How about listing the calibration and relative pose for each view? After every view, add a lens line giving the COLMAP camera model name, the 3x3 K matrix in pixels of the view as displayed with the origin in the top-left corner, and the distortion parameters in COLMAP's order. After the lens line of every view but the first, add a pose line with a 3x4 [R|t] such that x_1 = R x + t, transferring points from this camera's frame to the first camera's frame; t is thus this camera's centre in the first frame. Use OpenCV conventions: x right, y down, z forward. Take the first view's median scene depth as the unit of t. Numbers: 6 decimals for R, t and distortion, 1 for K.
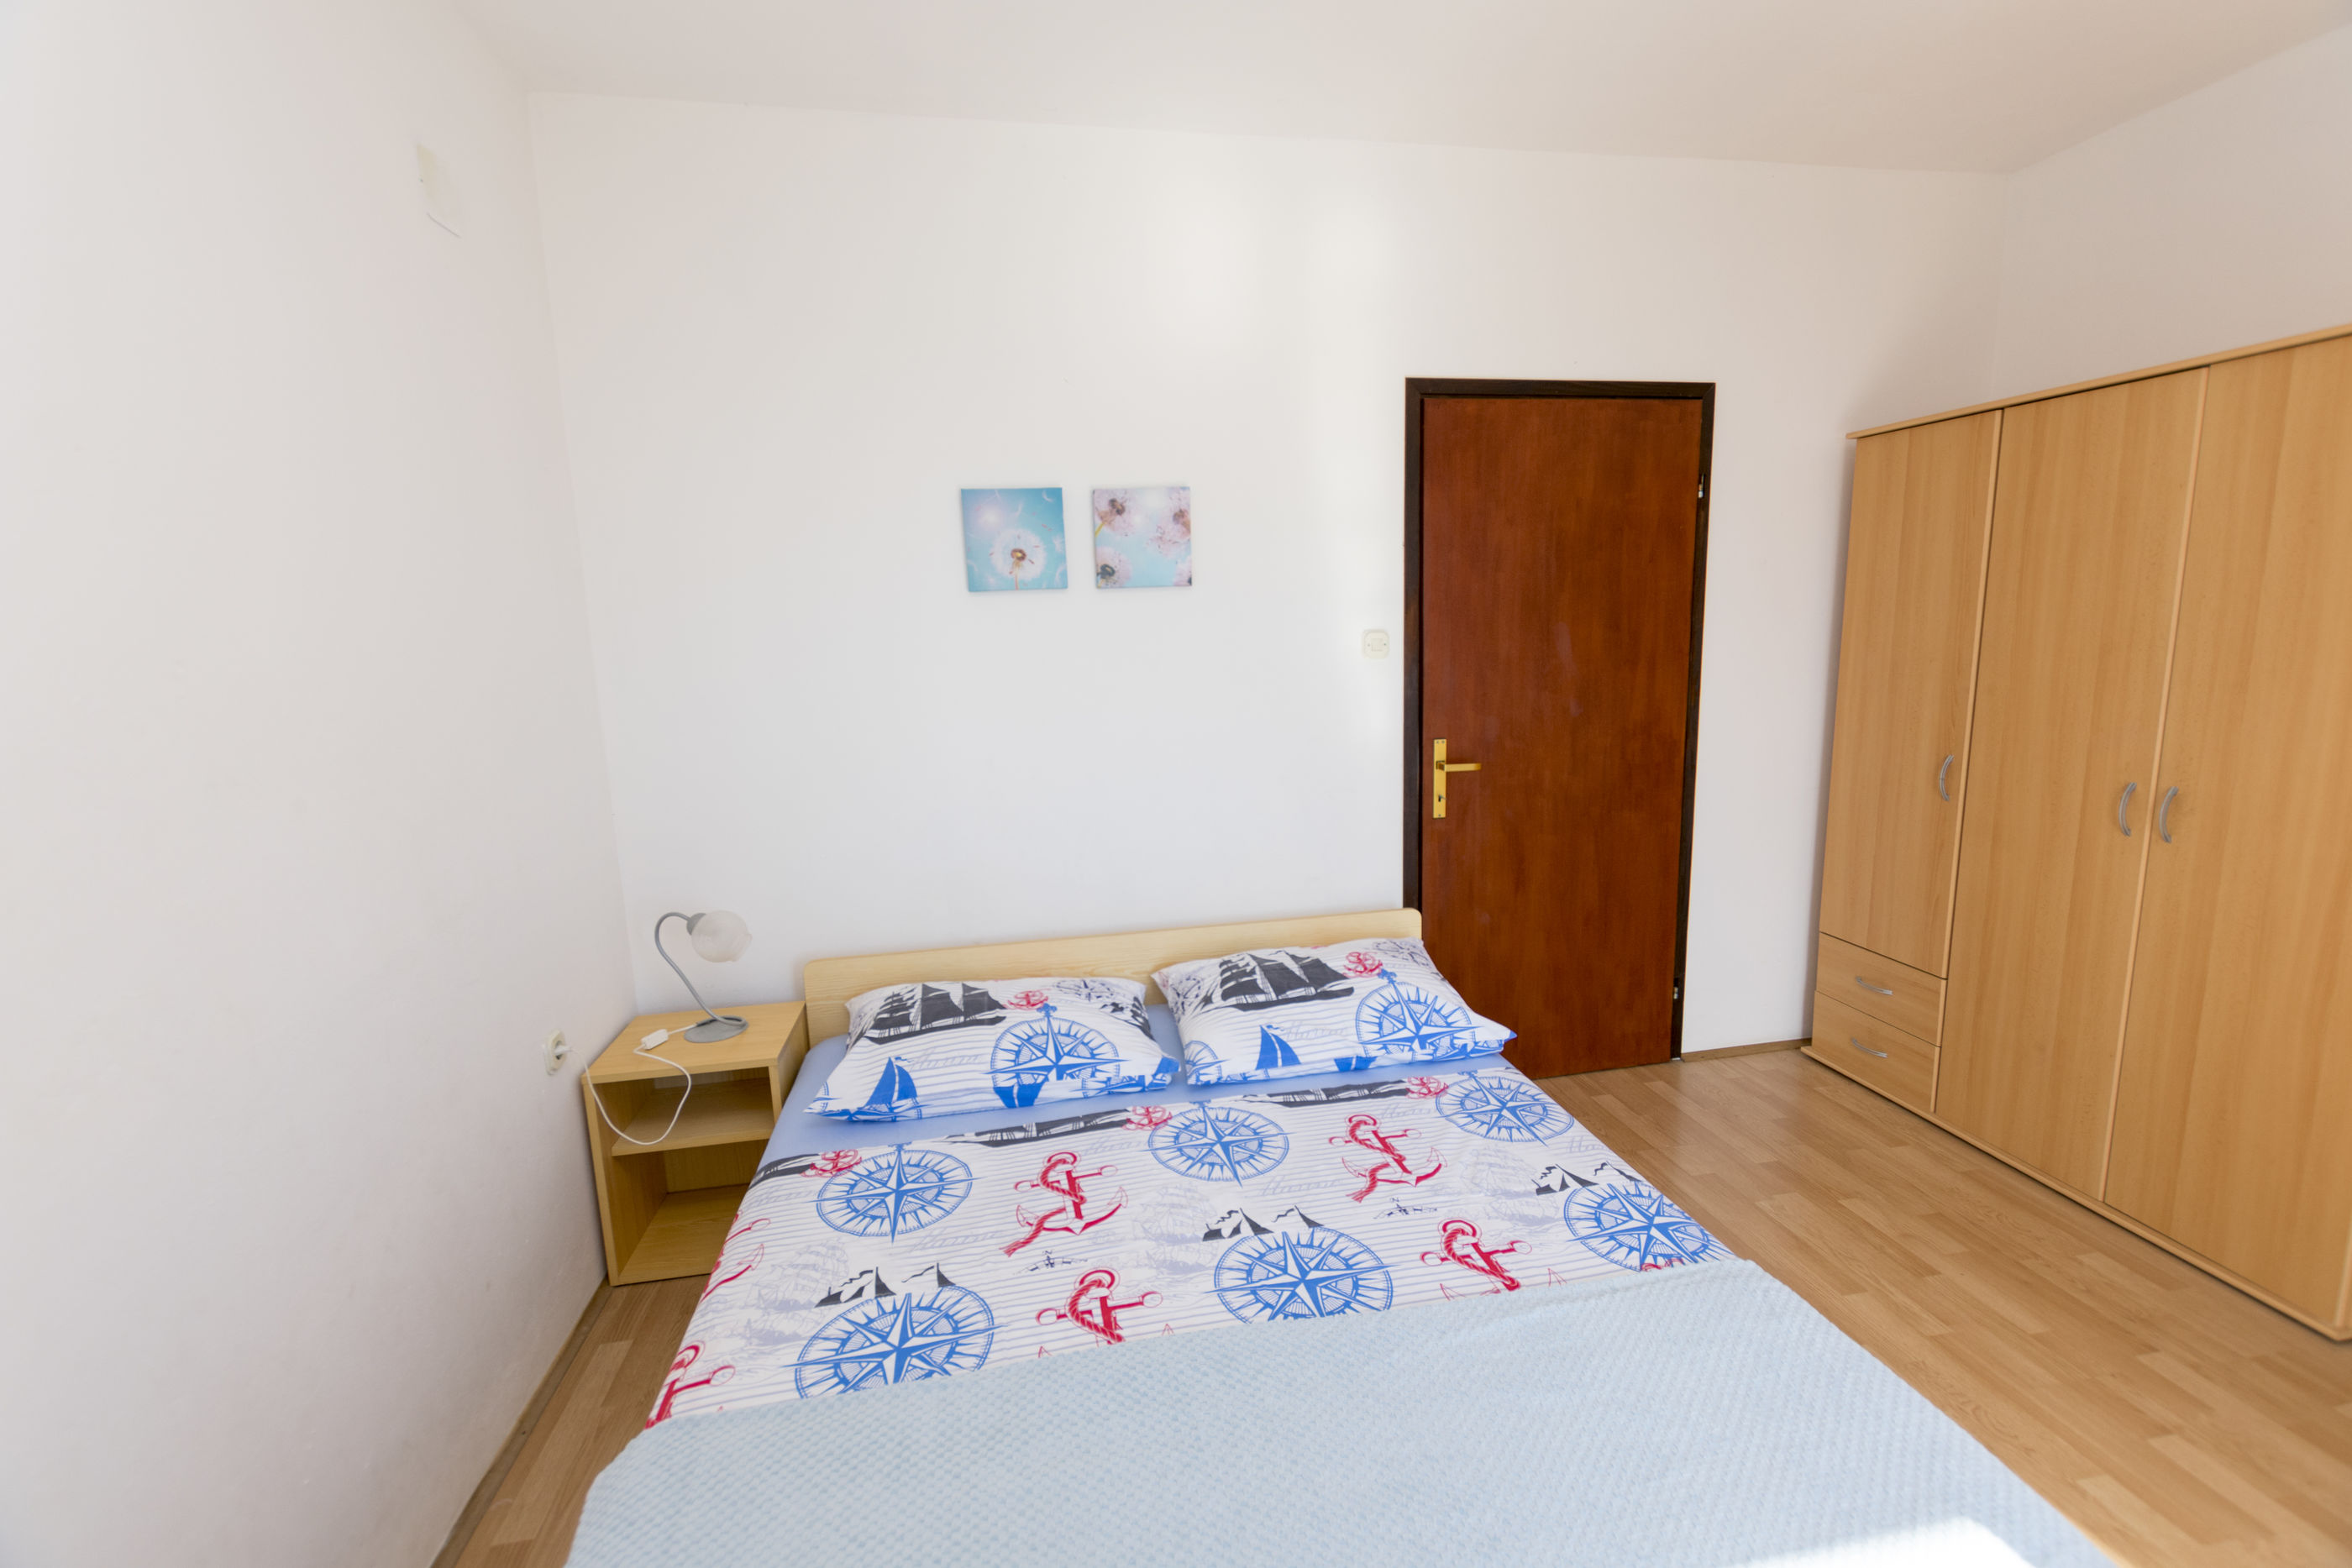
lens RADIAL K [[1017.2, 0, 1185.7], [0, 1017.2, 777.7], [0, 0, 1]] dist [0.005431, -0.002221]
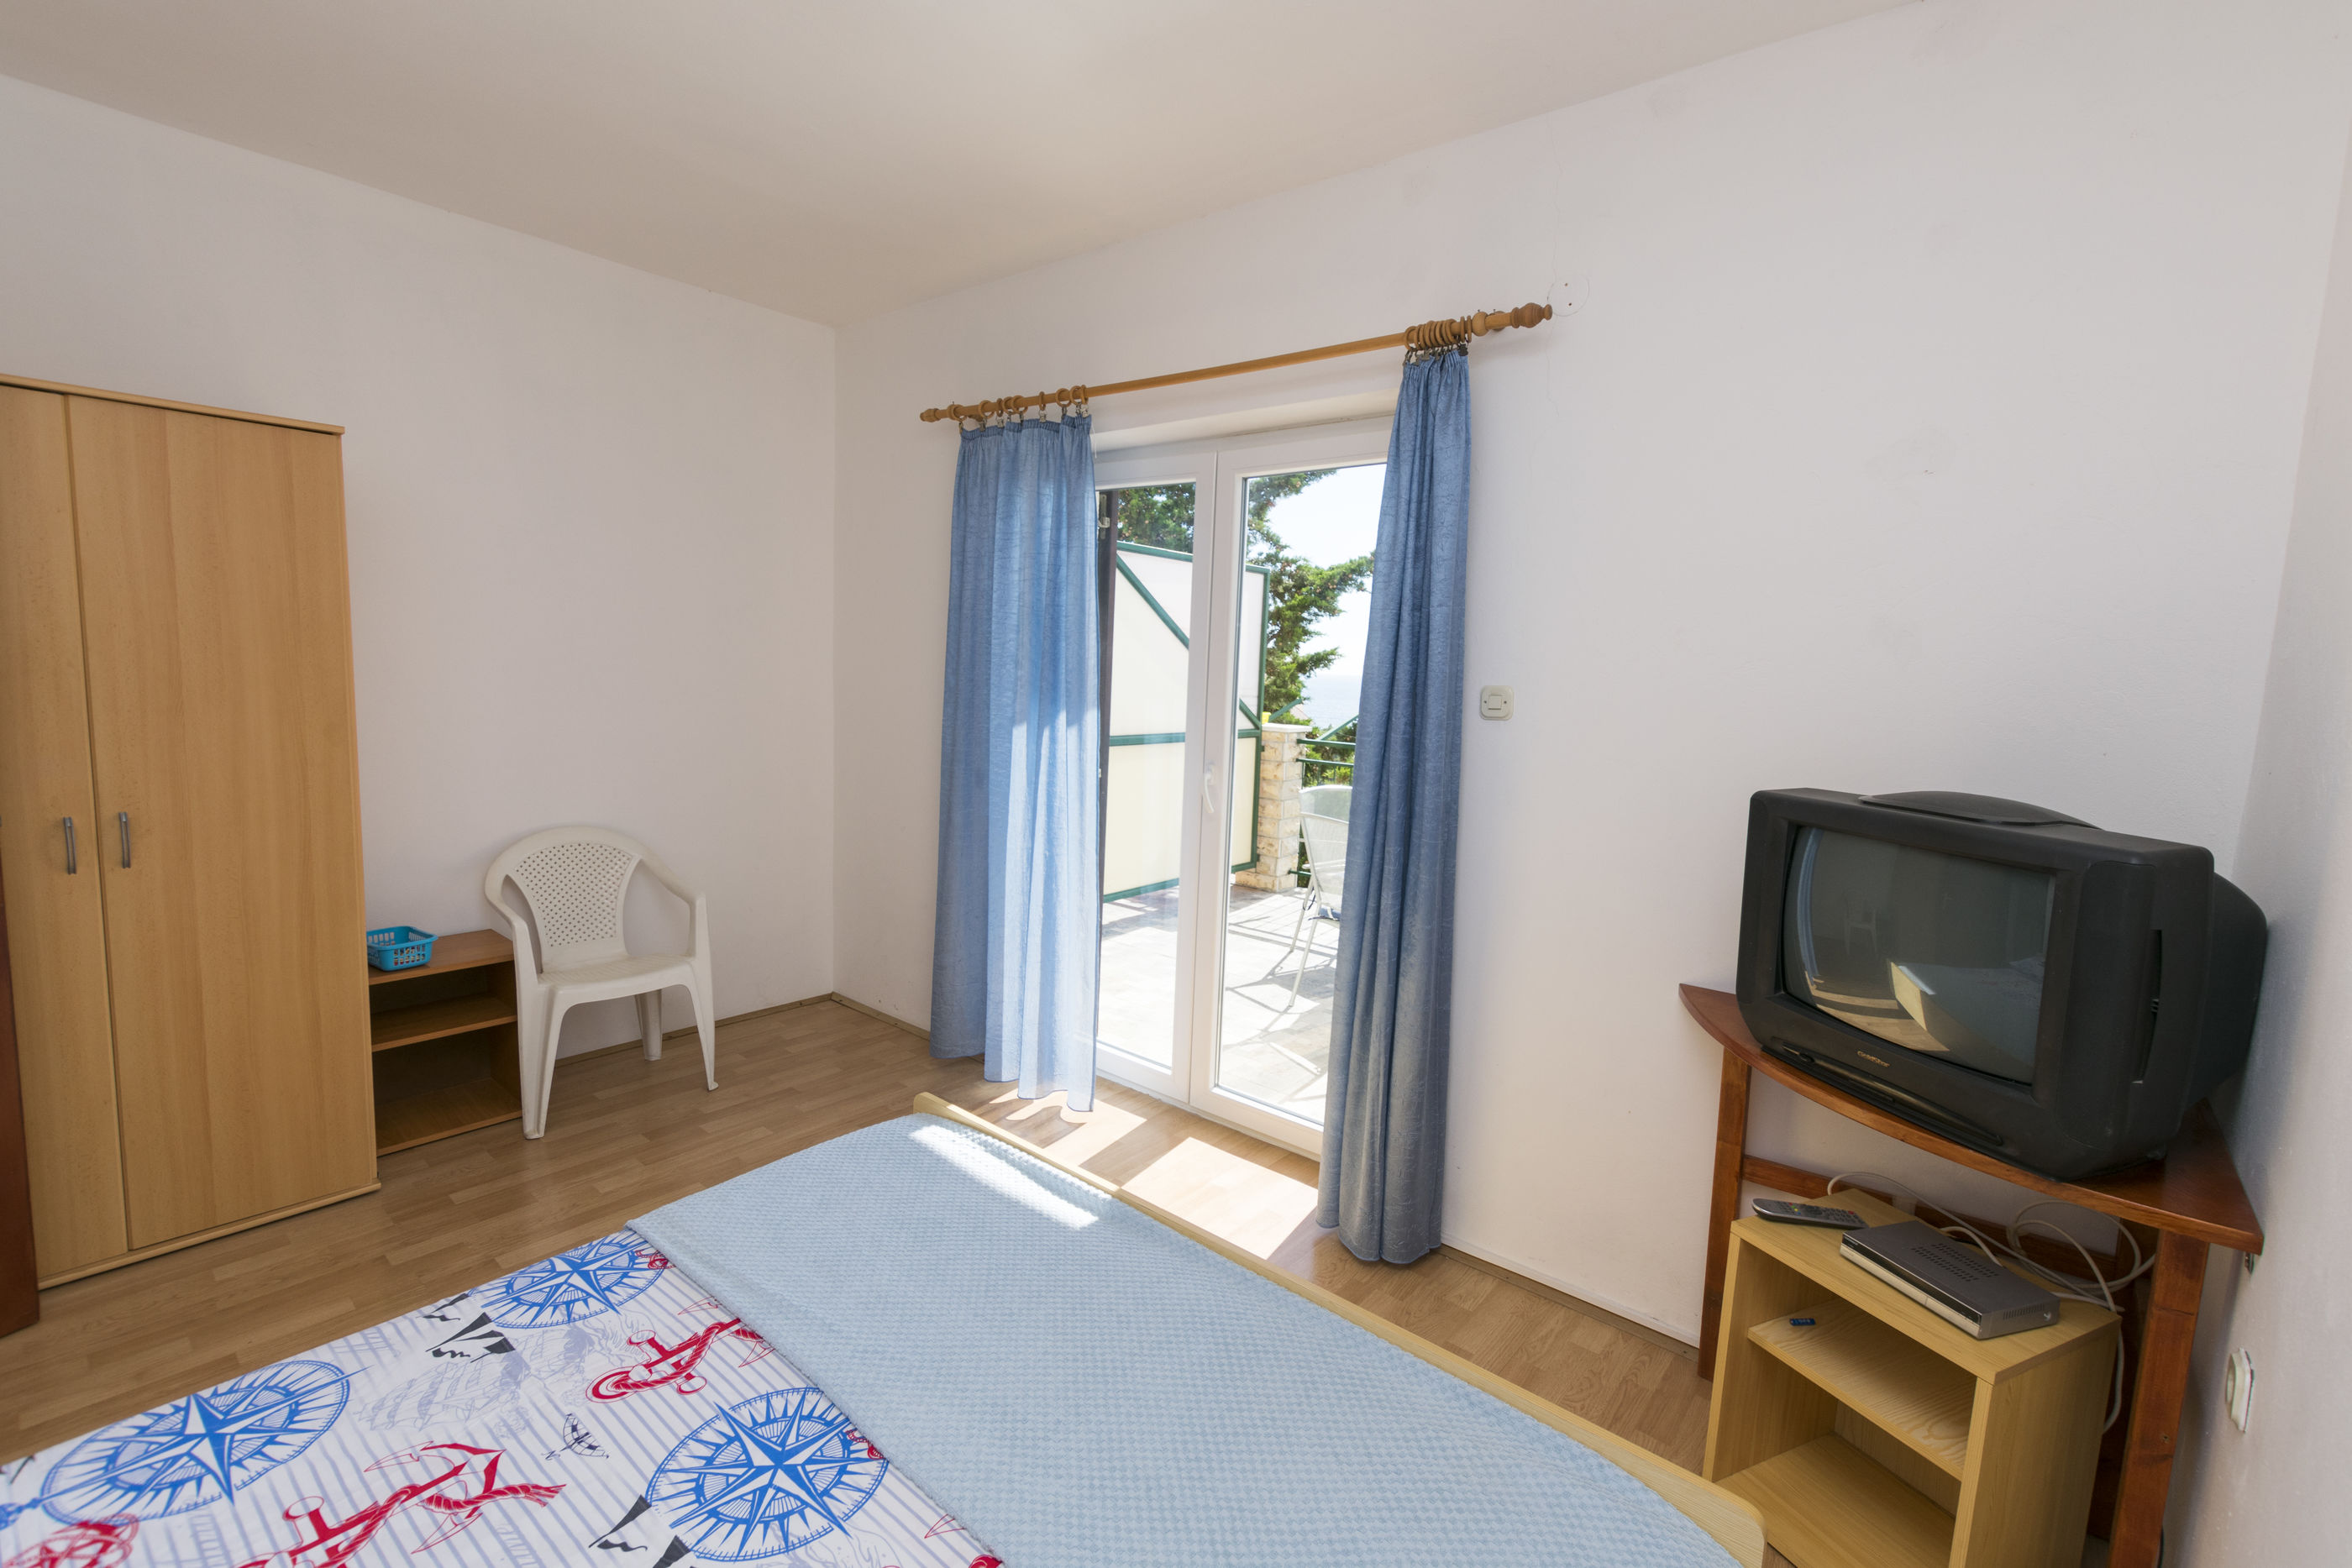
lens RADIAL K [[1017.2, 0, 1175.0], [0, 1017.2, 780.9], [0, 0, 1]] dist [0.005431, -0.002221]
pose [[-0.635419, -0.082019, 0.767799, -0.445172], [0.102668, 0.976540, 0.189284, -0.101305], [-0.765312, 0.199103, -0.612091, 0.782982]]
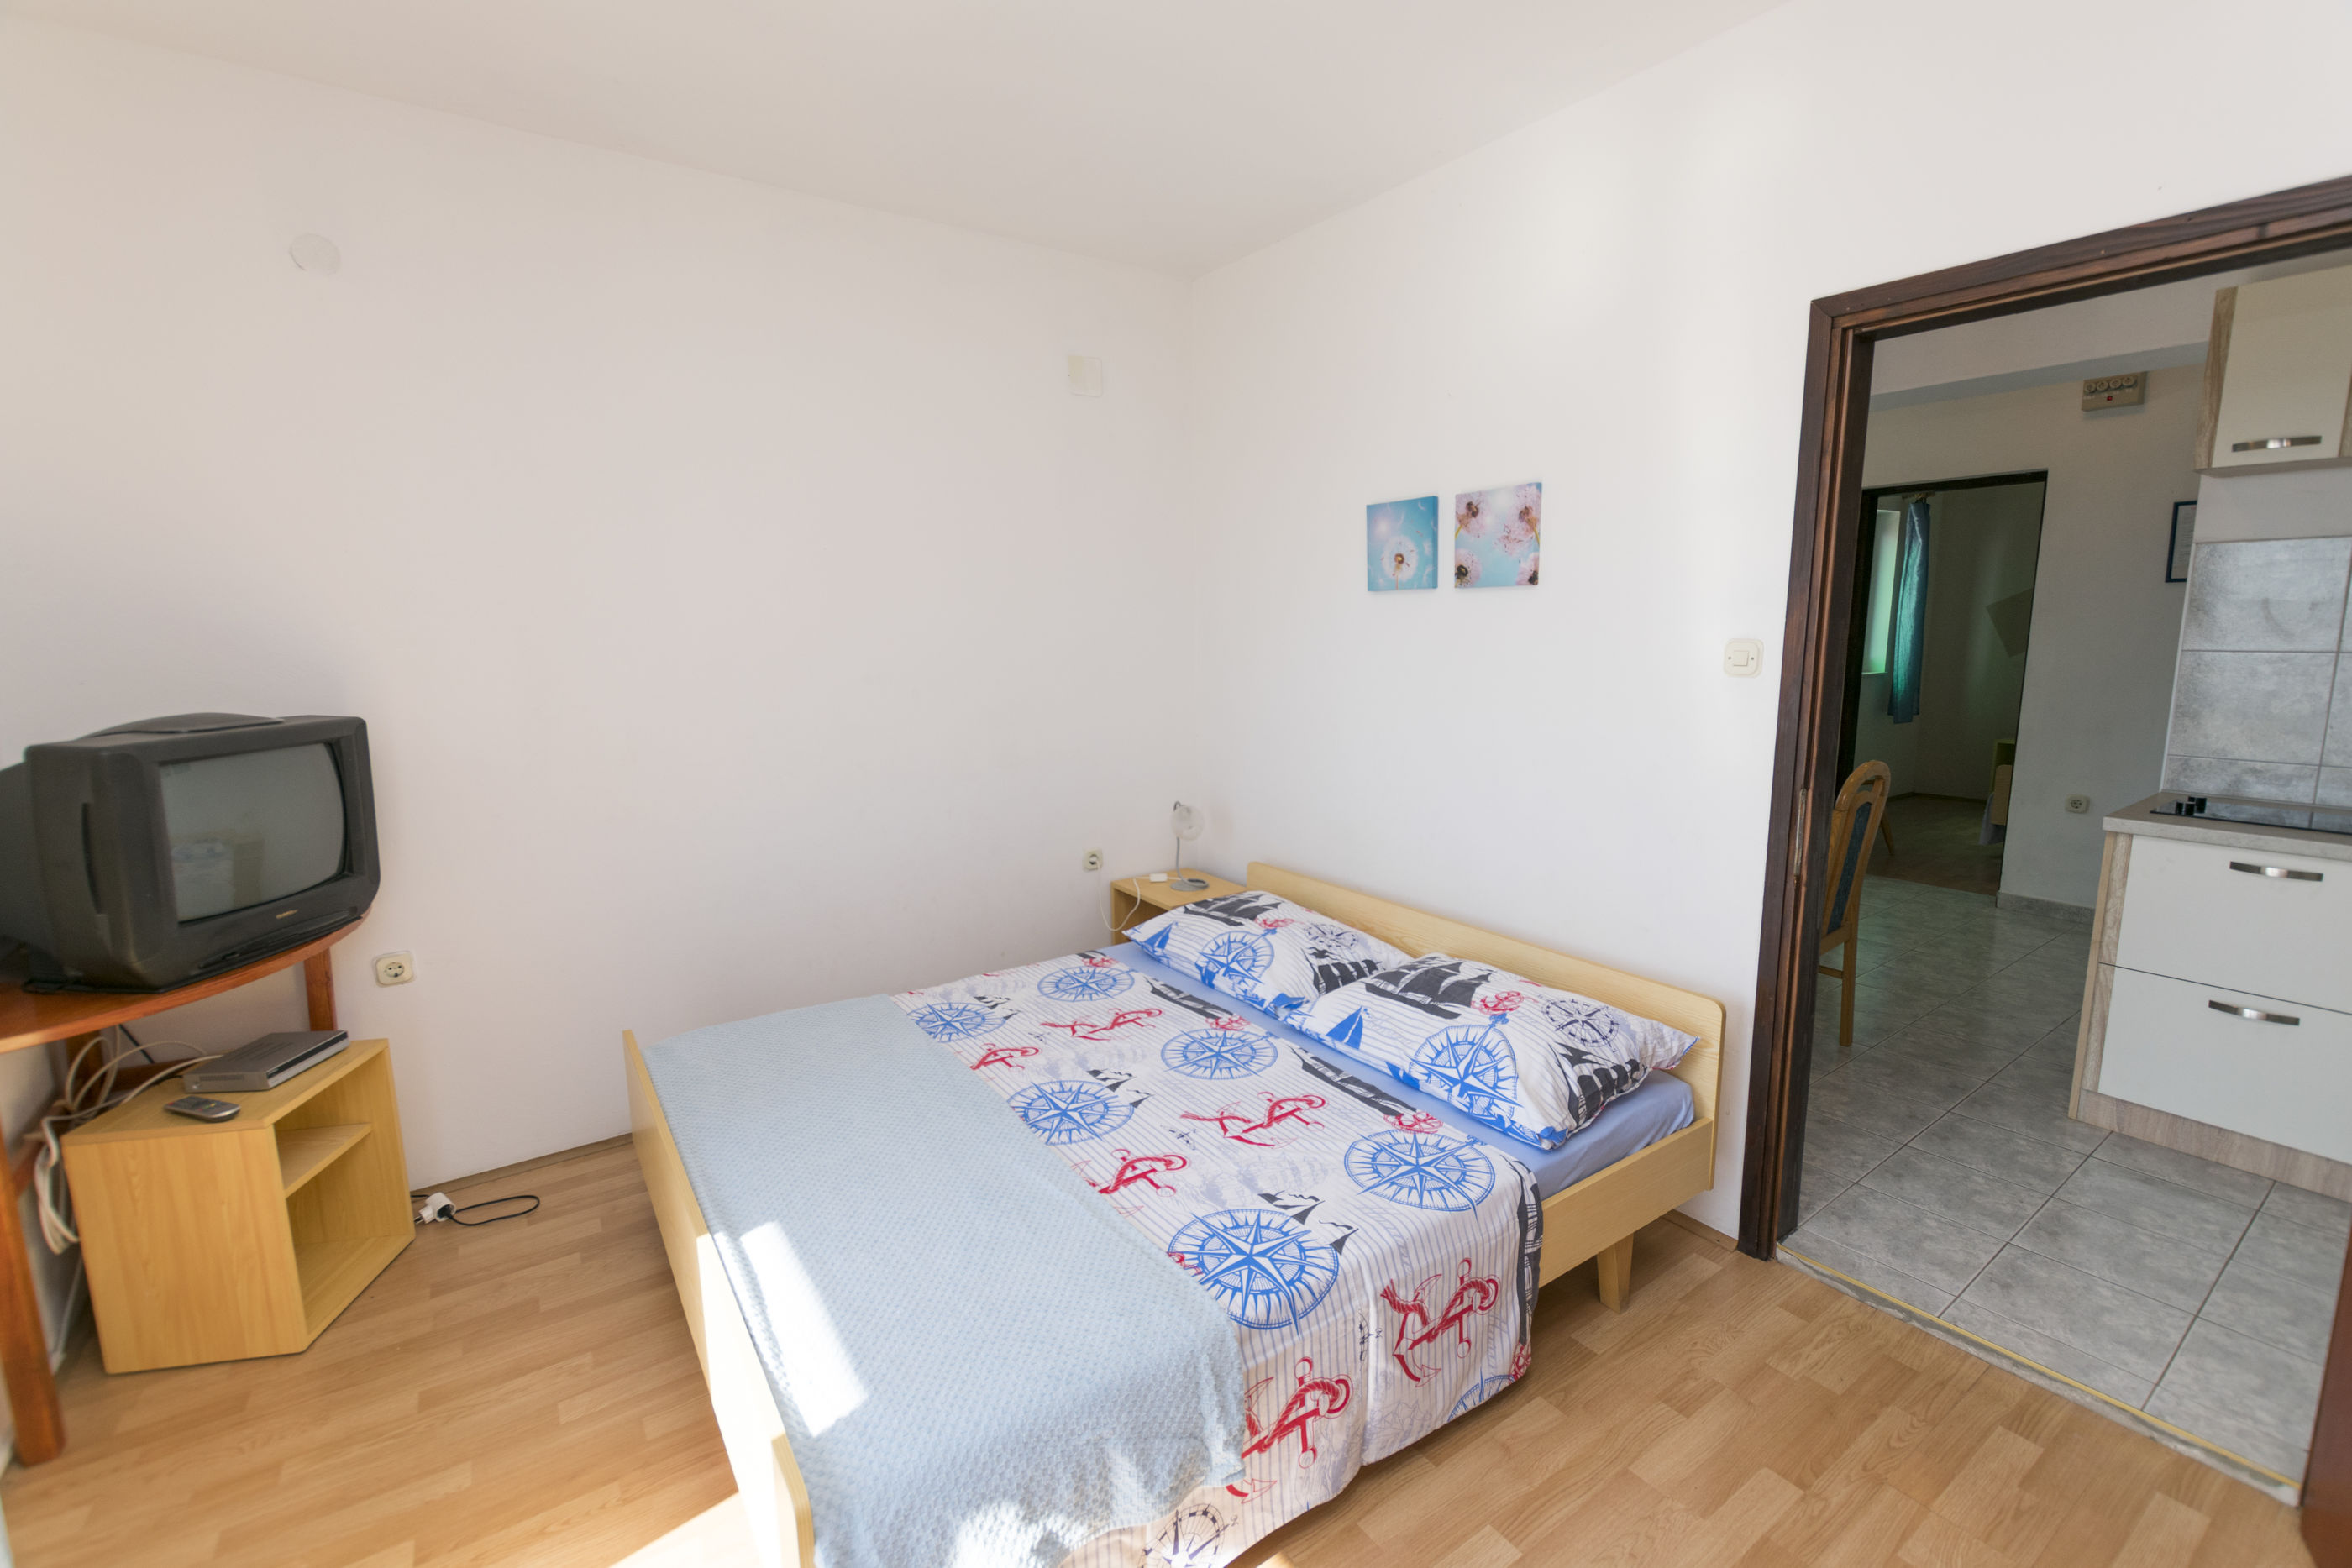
lens RADIAL K [[1017.2, 0, 1173.8], [0, 1017.2, 774.7], [0, 0, 1]] dist [0.005431, -0.002221]
pose [[0.404960, 0.164373, -0.899438, 0.903898], [-0.147874, 0.982532, 0.112980, -0.083184], [0.902297, 0.087250, 0.422193, 0.355551]]
